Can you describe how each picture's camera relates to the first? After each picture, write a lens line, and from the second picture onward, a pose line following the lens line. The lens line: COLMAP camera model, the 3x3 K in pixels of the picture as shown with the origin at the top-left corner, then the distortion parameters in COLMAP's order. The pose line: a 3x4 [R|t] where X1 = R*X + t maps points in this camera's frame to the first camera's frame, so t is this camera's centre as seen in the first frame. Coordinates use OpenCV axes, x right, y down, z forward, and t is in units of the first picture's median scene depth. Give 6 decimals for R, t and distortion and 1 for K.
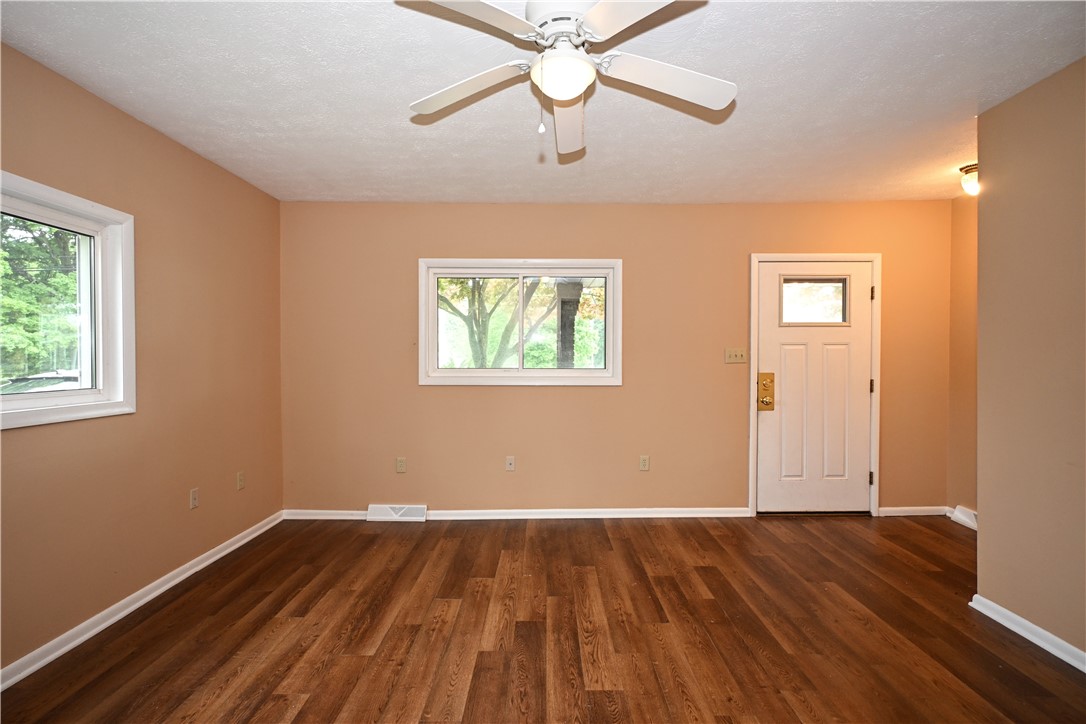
lens RADIAL K [[532.2, 0, 544.2], [0, 532.2, 358.9], [0, 0, 1]] dist [0.003519, -0.001762]
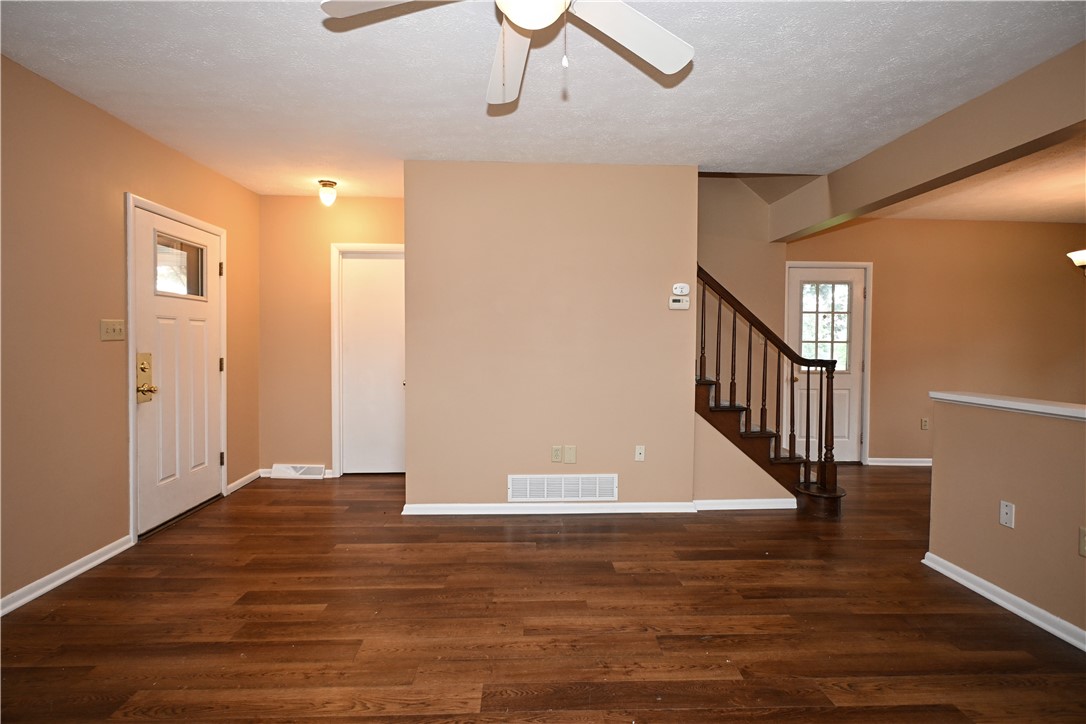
lens RADIAL K [[532.2, 0, 534.3], [0, 532.2, 355.3], [0, 0, 1]] dist [0.003519, -0.001762]
pose [[-0.037718, -0.023430, 0.999014, -0.604426], [0.001956, 0.999721, 0.023520, 0.018830], [-0.999287, 0.002841, -0.037662, 0.737266]]
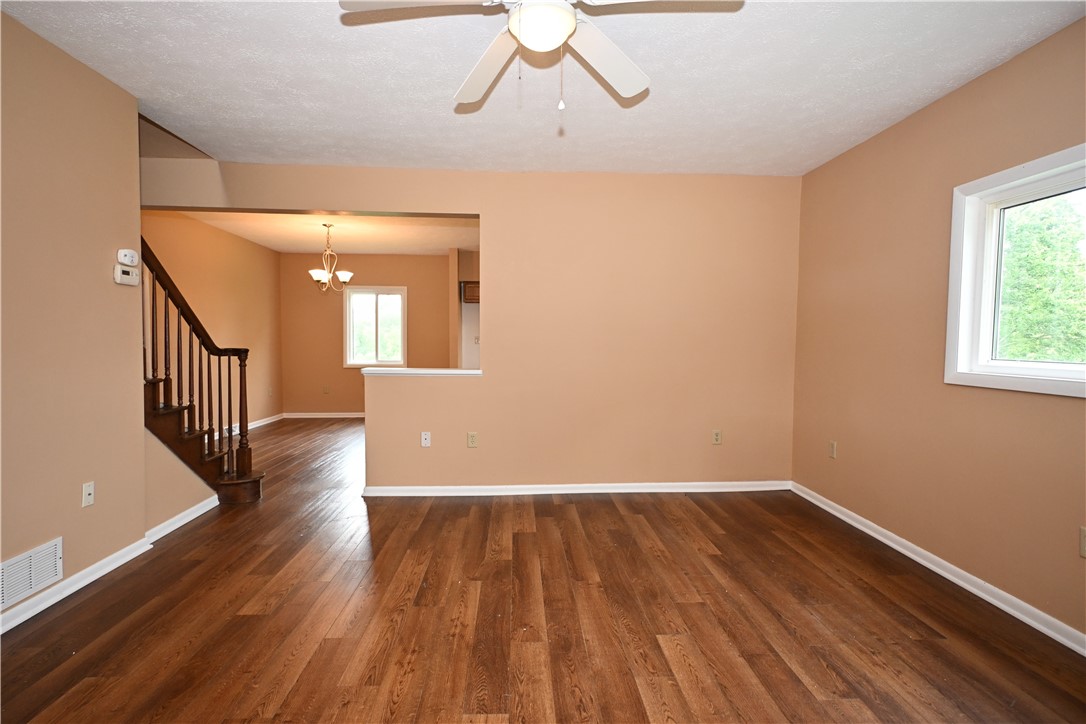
lens RADIAL K [[532.2, 0, 549.8], [0, 532.2, 357.4], [0, 0, 1]] dist [0.003519, -0.001762]
pose [[-0.997663, -0.010813, -0.067465, 0.059132], [-0.013573, 0.999084, 0.040594, 0.019513], [0.066964, 0.041415, -0.996896, 1.422377]]
